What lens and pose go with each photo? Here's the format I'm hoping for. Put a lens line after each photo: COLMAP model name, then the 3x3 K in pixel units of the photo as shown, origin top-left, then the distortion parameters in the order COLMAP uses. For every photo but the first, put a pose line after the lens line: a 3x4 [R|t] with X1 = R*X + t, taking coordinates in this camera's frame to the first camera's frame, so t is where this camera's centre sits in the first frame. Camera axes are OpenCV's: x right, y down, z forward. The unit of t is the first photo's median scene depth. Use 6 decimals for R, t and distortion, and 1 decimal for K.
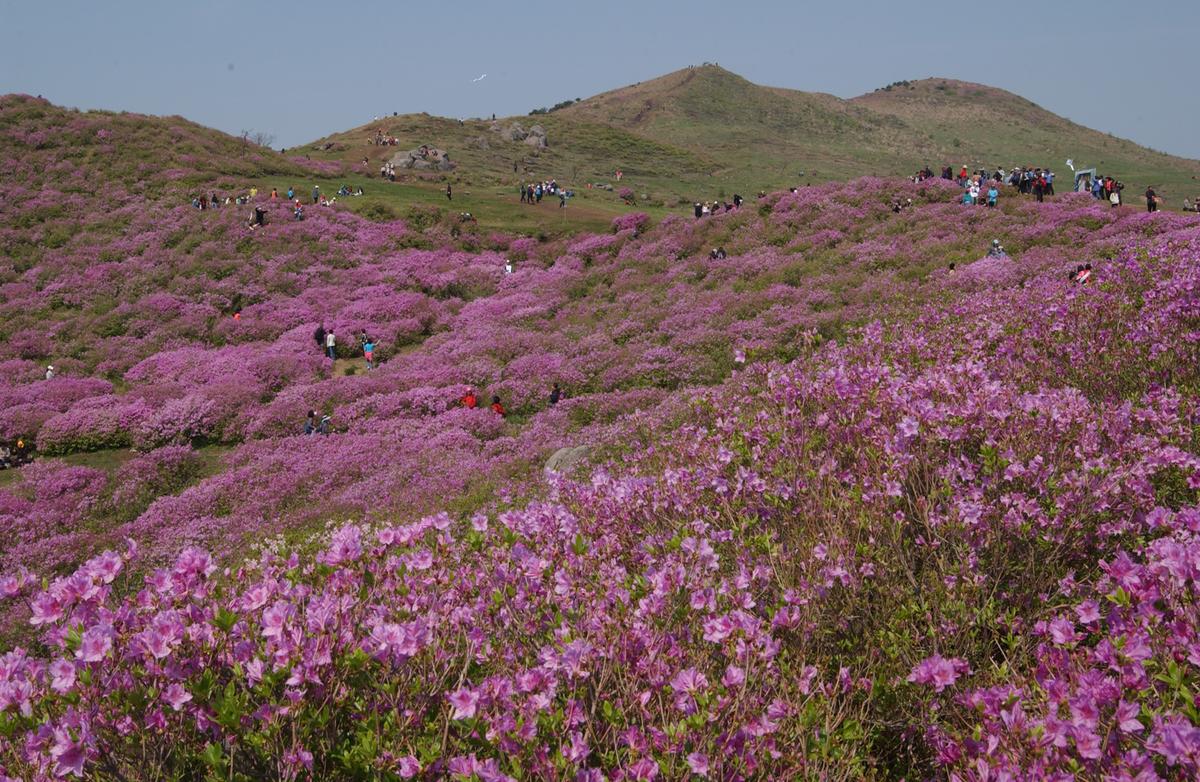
lens RADIAL K [[1060.6, 0, 541.3], [0, 1060.6, 394.4], [0, 0, 1]] dist [-0.097187, 0.072856]
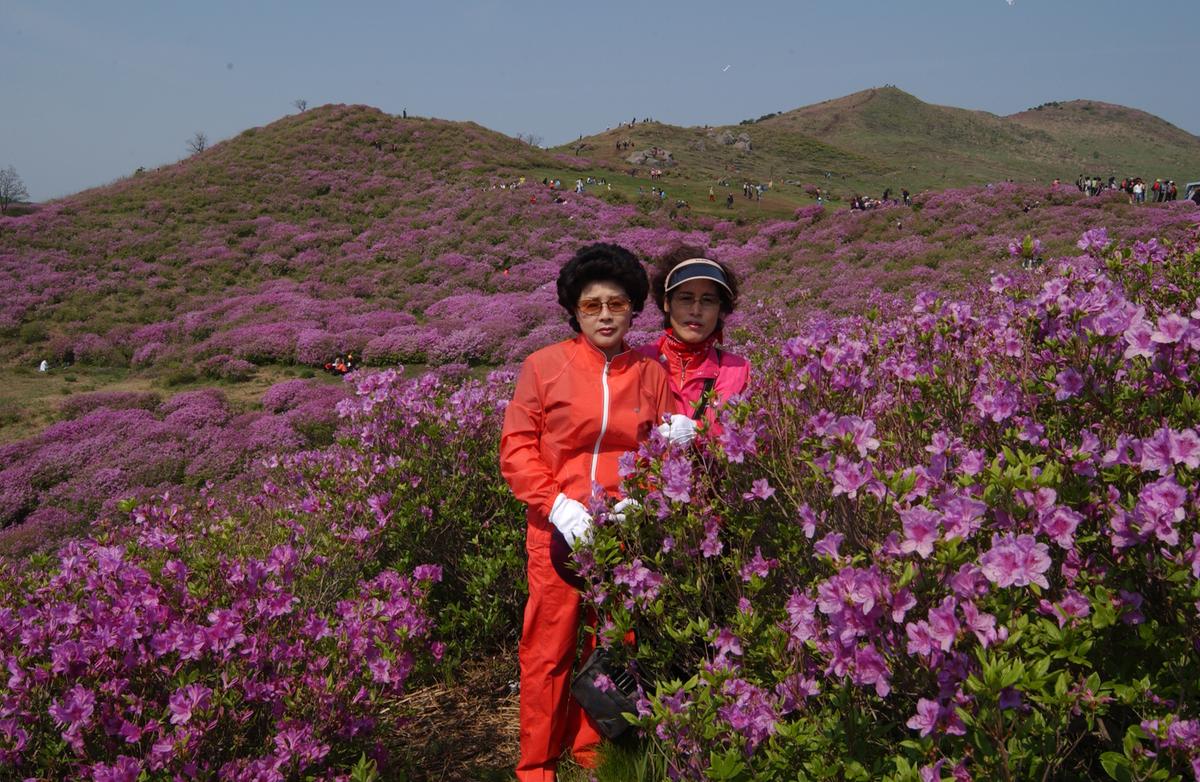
lens RADIAL K [[817.5, 0, 595.2], [0, 817.5, 385.7], [0, 0, 1]] dist [-0.104594, 0.052054]
pose [[0.983549, 0.063568, -0.169090, 0.009174], [-0.054124, 0.996737, 0.059891, 0.001804], [0.172345, -0.049754, 0.983779, -0.018708]]
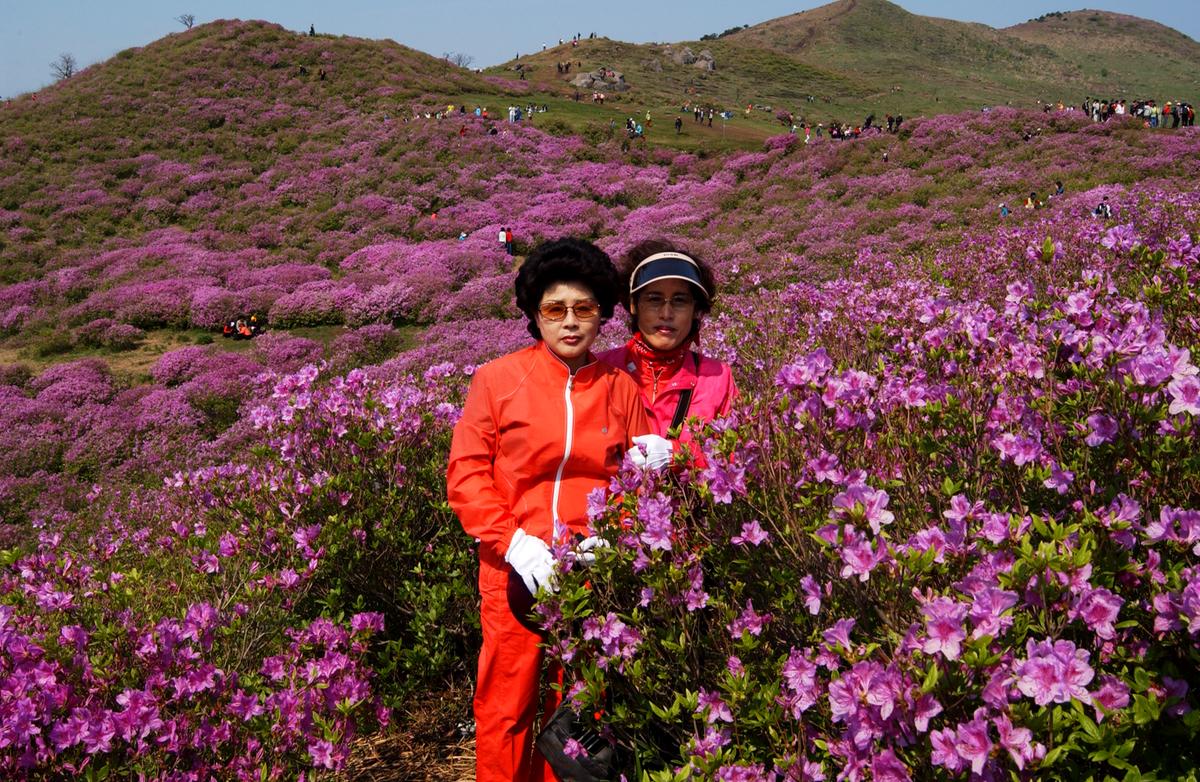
lens RADIAL K [[938.2, 0, 580.7], [0, 938.2, 373.3], [0, 0, 1]] dist [-0.099357, 0.053679]
pose [[0.991068, 0.050048, -0.123607, 0.008459], [-0.039037, 0.995181, 0.089952, -0.000271], [0.127513, -0.084323, 0.988246, -0.018549]]
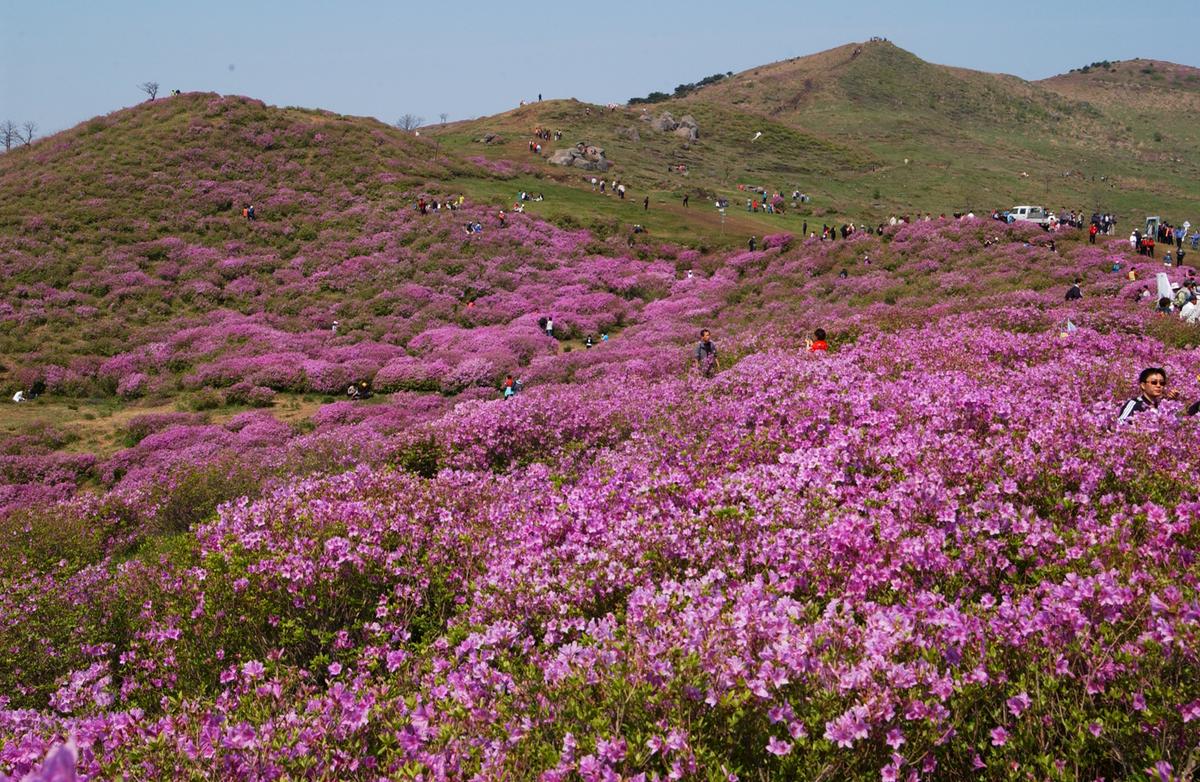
lens RADIAL K [[1251.9, 0, 576.2], [0, 1251.9, 386.3], [0, 0, 1]] dist [-0.084128, 0.033967]
pose [[0.996098, 0.050148, -0.072620, -0.037649], [-0.051002, 0.998649, -0.009947, 0.032596], [0.072024, 0.013611, 0.997310, -0.492456]]
